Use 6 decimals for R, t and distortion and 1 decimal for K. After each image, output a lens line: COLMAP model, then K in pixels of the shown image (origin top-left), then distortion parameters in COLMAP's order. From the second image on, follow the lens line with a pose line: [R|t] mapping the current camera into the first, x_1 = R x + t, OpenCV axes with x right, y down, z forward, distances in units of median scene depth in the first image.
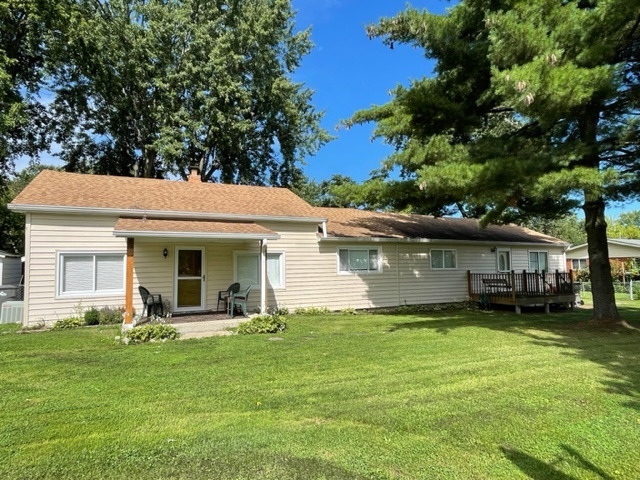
lens RADIAL K [[384.7, 0, 320.0], [0, 384.7, 240.0], [0, 0, 1]] dist [-0.003944, -0.002544]
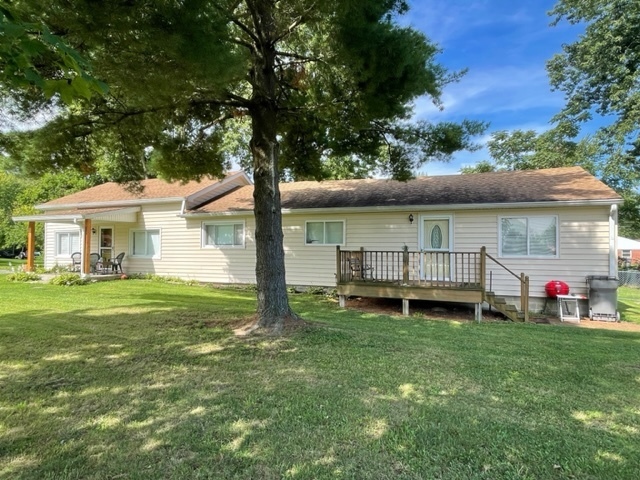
lens RADIAL K [[384.7, 0, 320.0], [0, 384.7, 240.0], [0, 0, 1]] dist [-0.003944, -0.002544]
pose [[0.686957, 0.002941, -0.726692, 1.036718], [0.044922, 0.997908, 0.046503, 0.031072], [0.725309, -0.064590, 0.685387, 0.497612]]
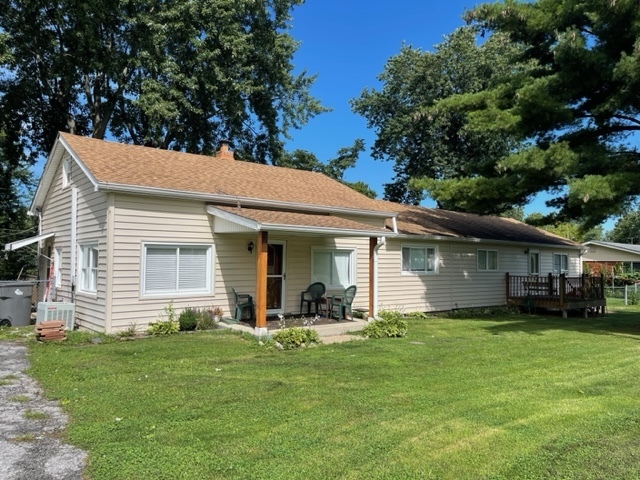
lens RADIAL K [[484.5, 0, 323.4], [0, 484.5, 241.3], [0, 0, 1]] dist [0.066816, -0.133766]
pose [[0.971526, 0.036583, 0.234092, -0.401823], [-0.043713, 0.998723, 0.025337, -0.010626], [-0.232866, -0.034849, 0.971884, -0.076527]]
